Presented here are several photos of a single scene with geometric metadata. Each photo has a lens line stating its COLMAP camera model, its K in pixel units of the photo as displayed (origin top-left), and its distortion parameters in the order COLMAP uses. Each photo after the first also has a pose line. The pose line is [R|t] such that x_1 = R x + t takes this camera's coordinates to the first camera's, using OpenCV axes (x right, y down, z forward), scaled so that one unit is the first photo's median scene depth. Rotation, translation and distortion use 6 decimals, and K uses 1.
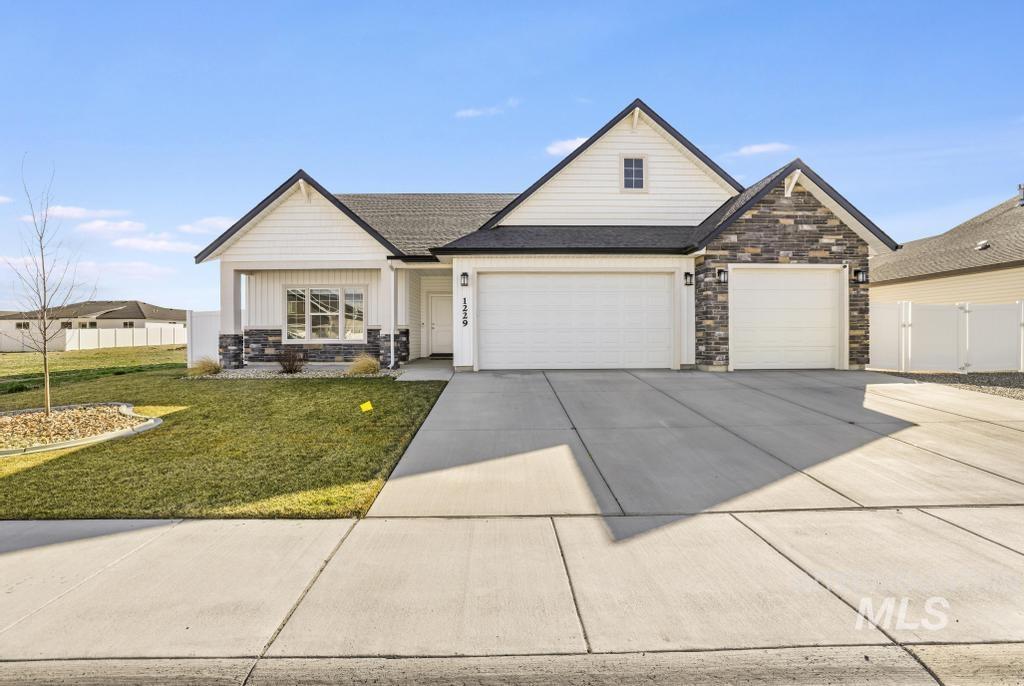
lens RADIAL K [[453.3, 0, 508.6], [0, 453.3, 330.6], [0, 0, 1]] dist [0.000548, 0.000338]
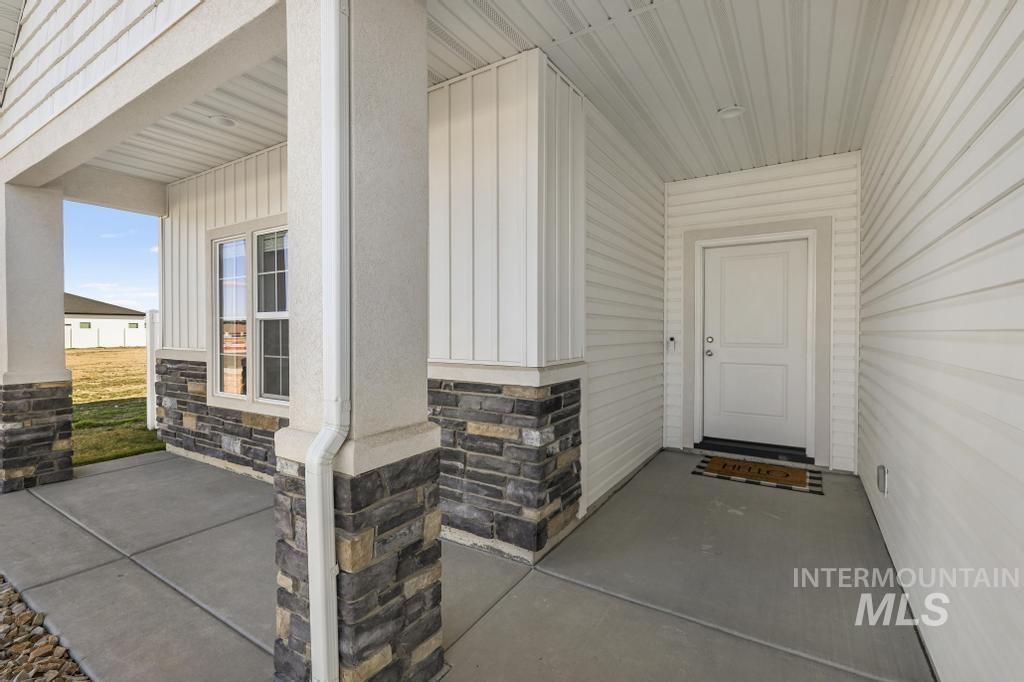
lens RADIAL K [[463.4, 0, 513.3], [0, 463.4, 330.1], [0, 0, 1]] dist [0.000852, 0.000208]
pose [[0.837376, 0.007304, -0.546579, -0.164022], [-0.005736, 0.999973, 0.004575, -0.033364], [0.546598, -0.000696, 0.837395, 1.029610]]
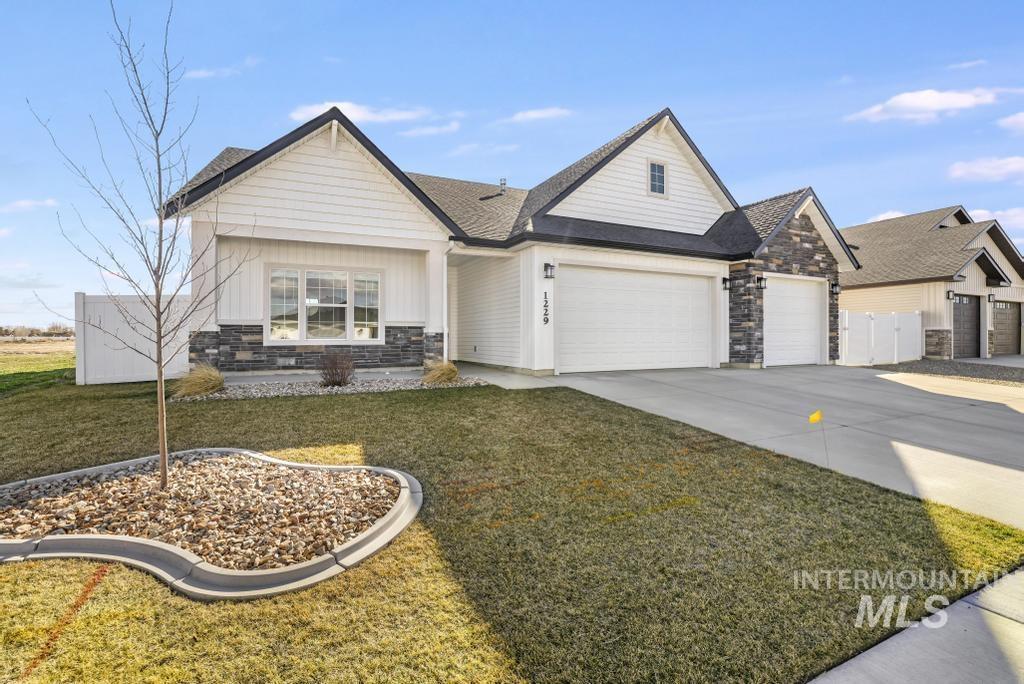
lens RADIAL K [[463.4, 0, 513.3], [0, 463.4, 331.1], [0, 0, 1]] dist [0.000852, 0.000208]
pose [[0.908785, 0.009166, 0.417163, -0.547650], [-0.007991, 0.999958, -0.004562, 0.008559], [-0.417187, 0.000812, 0.908820, 0.215030]]
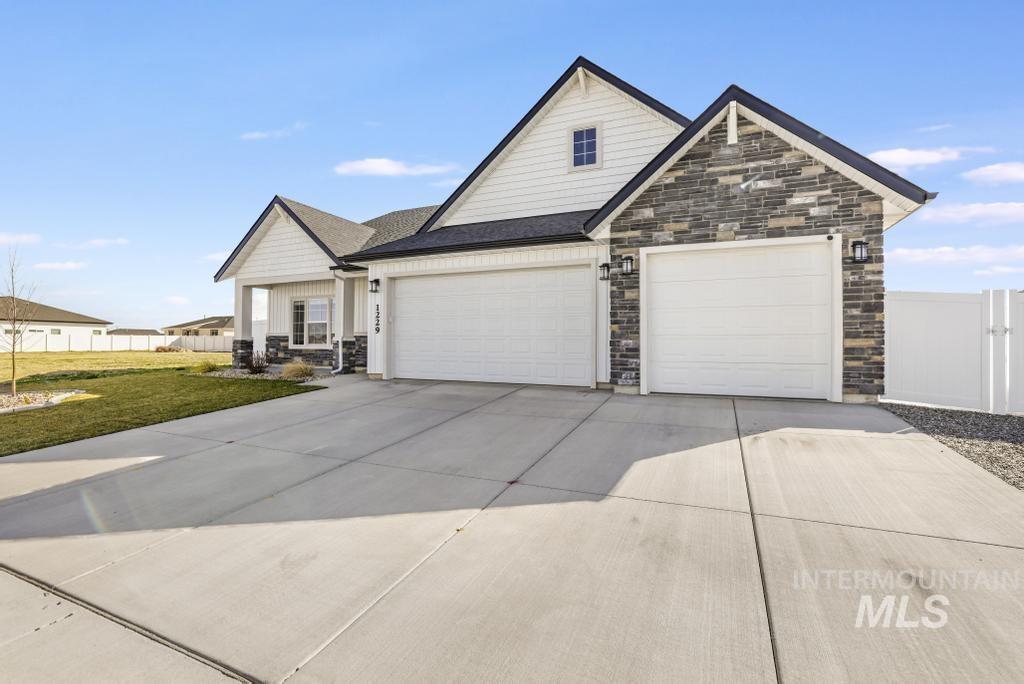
lens RADIAL K [[453.3, 0, 508.6], [0, 453.3, 329.6], [0, 0, 1]] dist [0.000548, 0.000338]
pose [[0.906354, -0.003873, -0.422502, 0.596012], [-0.003785, 0.999843, -0.017285, -0.001200], [0.422502, 0.017266, 0.906197, 0.240839]]
